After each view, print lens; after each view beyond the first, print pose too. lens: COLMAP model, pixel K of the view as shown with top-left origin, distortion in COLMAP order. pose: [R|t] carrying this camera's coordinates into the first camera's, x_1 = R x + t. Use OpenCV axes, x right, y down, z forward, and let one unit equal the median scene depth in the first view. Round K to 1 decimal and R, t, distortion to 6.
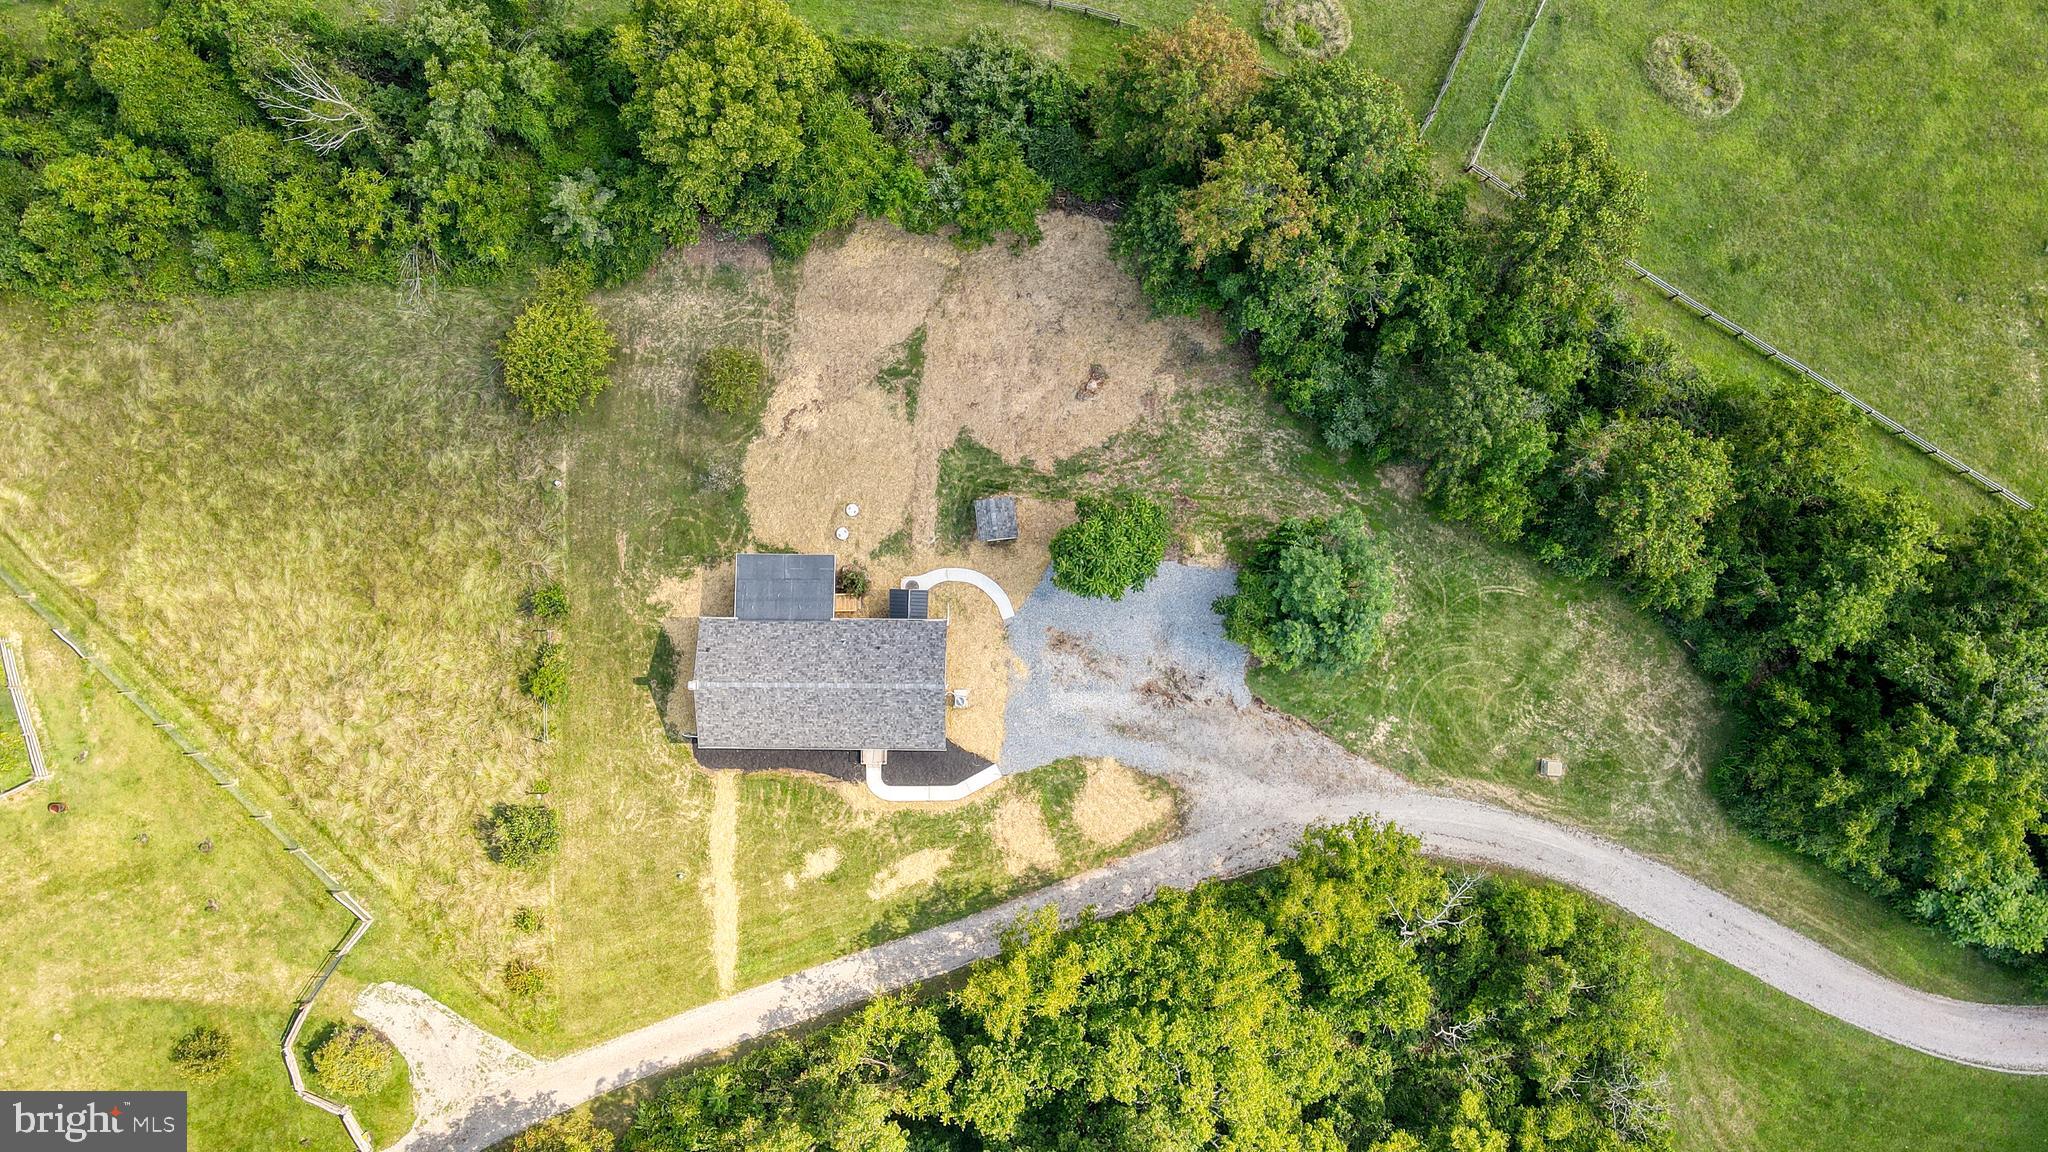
lens RADIAL K [[1508.7, 0, 1024.7], [0, 1508.7, 566.7], [0, 0, 1]] dist [-0.011789, 0.036547]
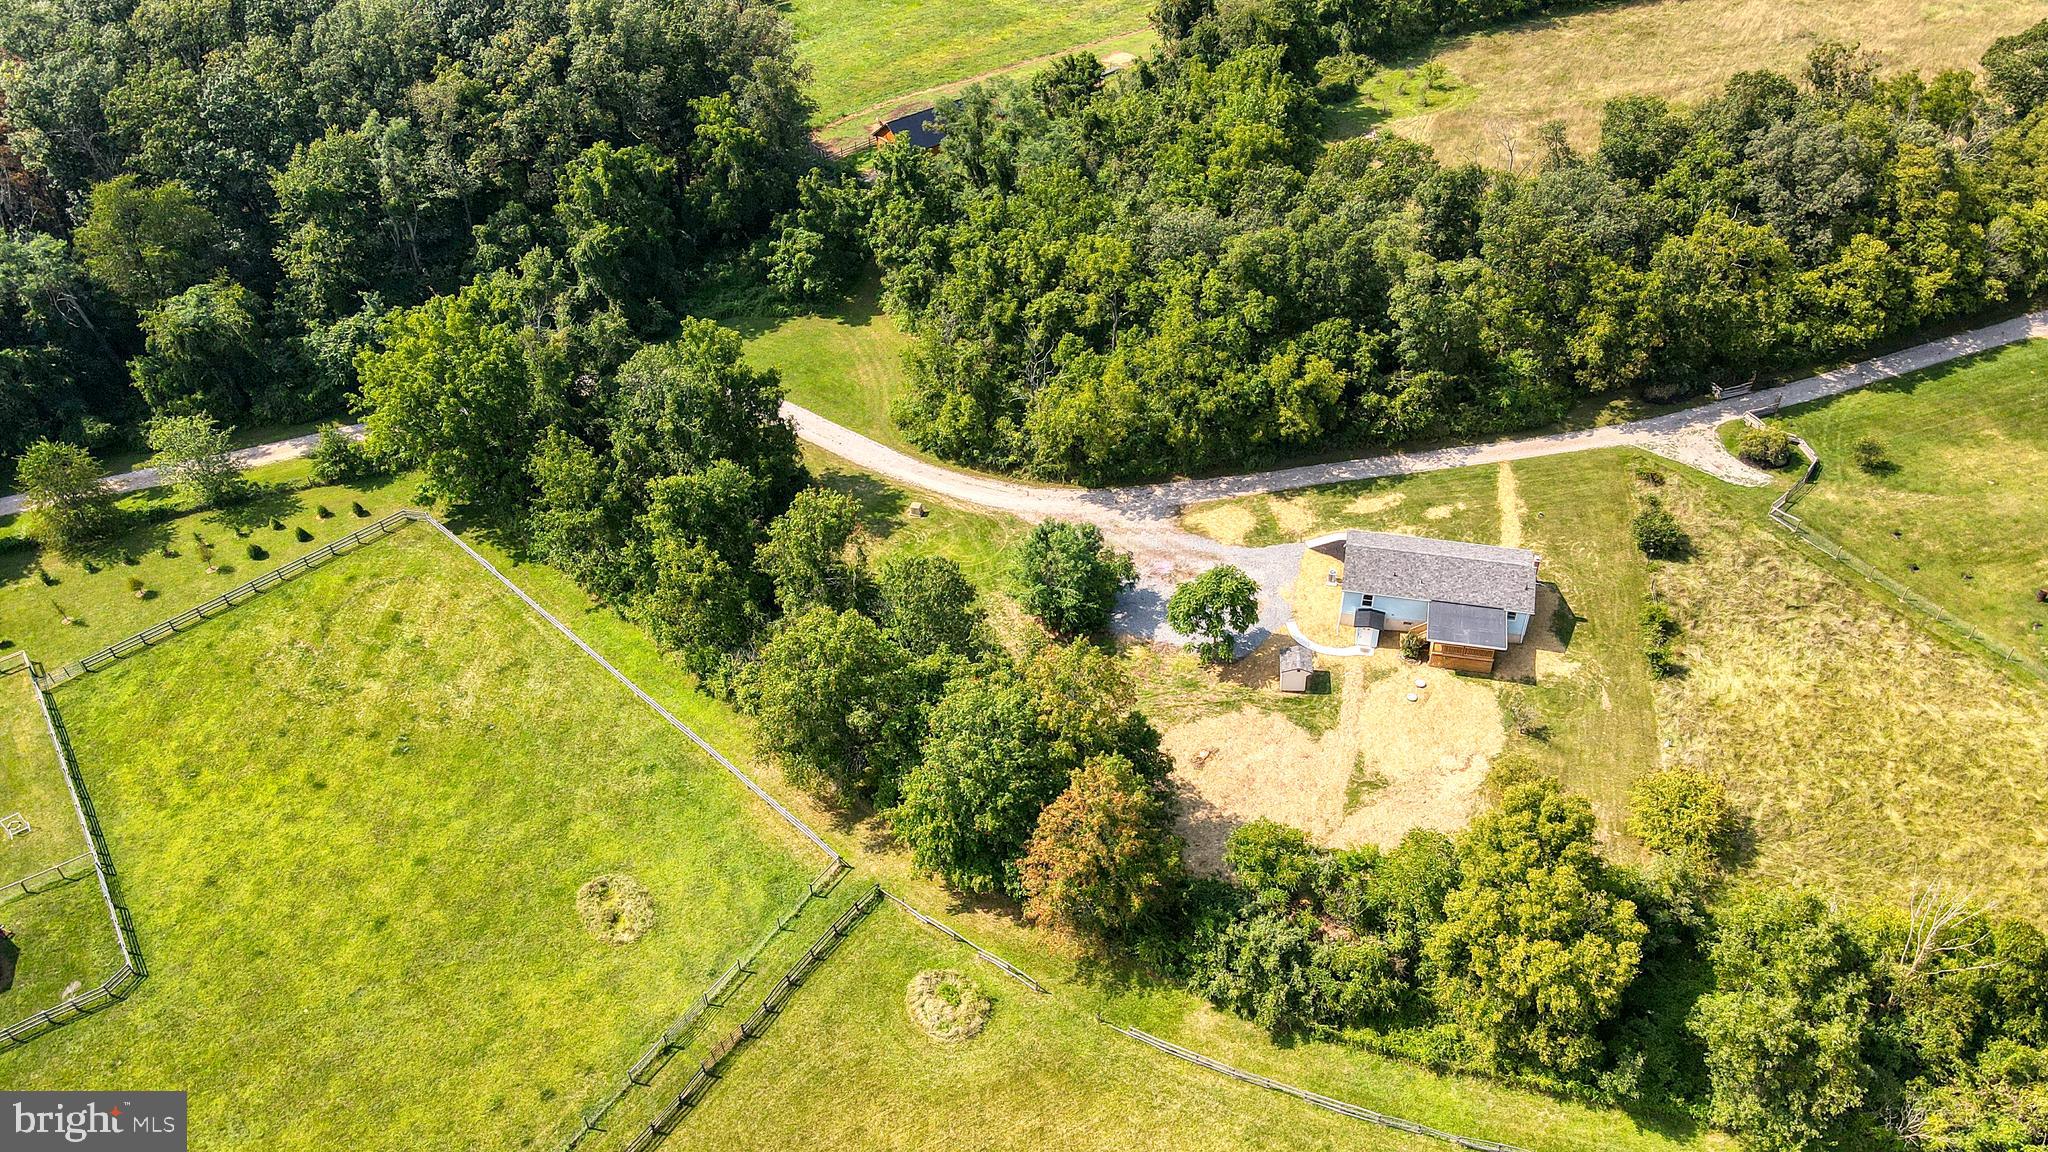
lens RADIAL K [[1508.7, 0, 1024.7], [0, 1508.7, 566.7], [0, 0, 1]] dist [-0.011789, 0.036547]
pose [[-0.977975, -0.115163, 0.174074, -0.007324], [0.207479, -0.627216, 0.750701, -0.973785], [0.022729, 0.770284, 0.637296, 0.129437]]
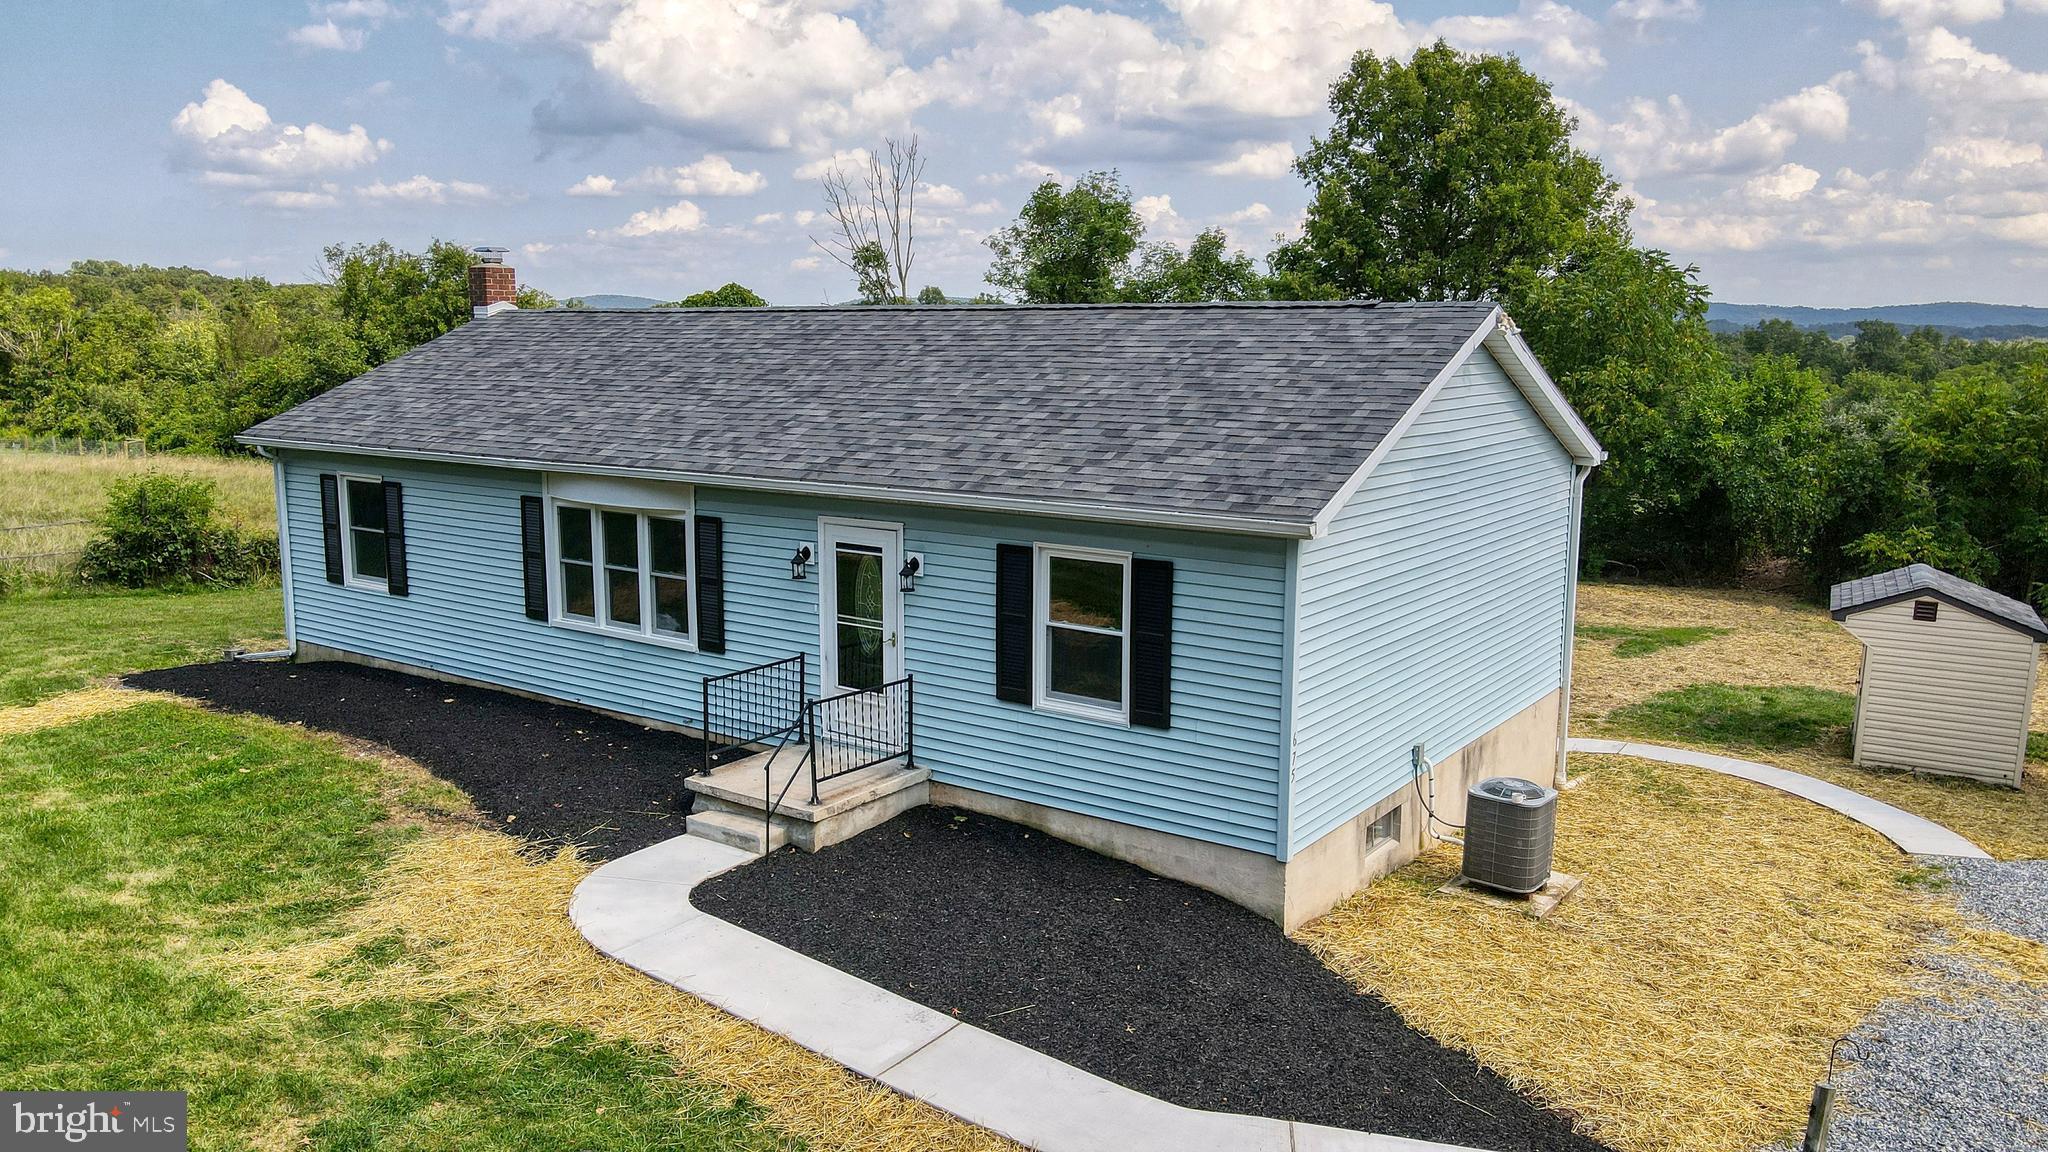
lens RADIAL K [[1508.7, 0, 1024.7], [0, 1508.7, 566.7], [0, 0, 1]] dist [-0.011789, 0.036547]
pose [[0.820423, 0.088362, -0.564887, -0.002713], [-0.571756, 0.128107, -0.810360, 0.224776], [0.000761, 0.987816, 0.155624, 0.953152]]
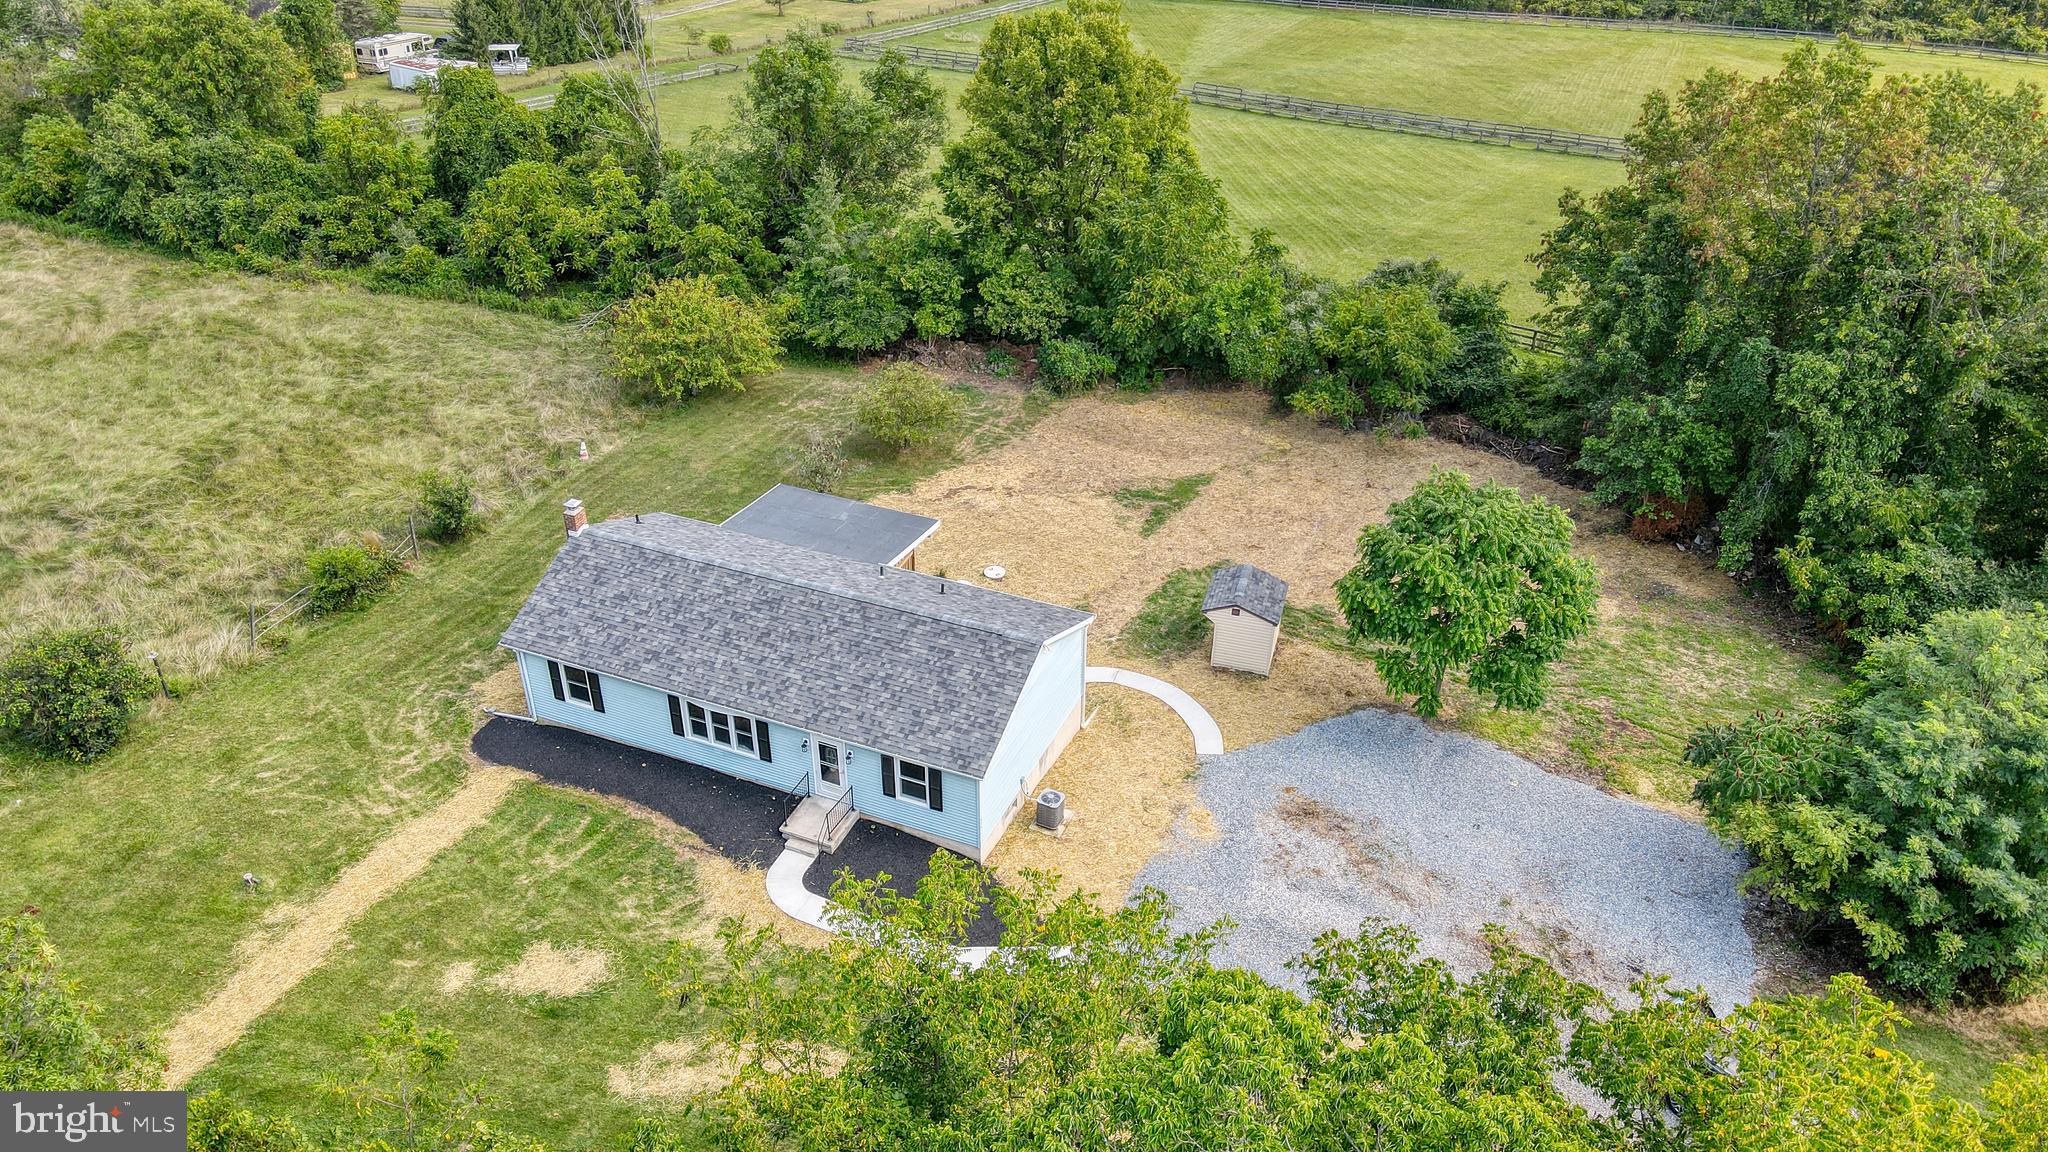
lens RADIAL K [[1508.7, 0, 1024.7], [0, 1508.7, 566.7], [0, 0, 1]] dist [-0.011789, 0.036547]
pose [[0.922929, 0.208858, -0.323388, 0.076483], [-0.384945, 0.510058, -0.769193, 0.390651], [0.004294, 0.834398, 0.551146, 0.702165]]
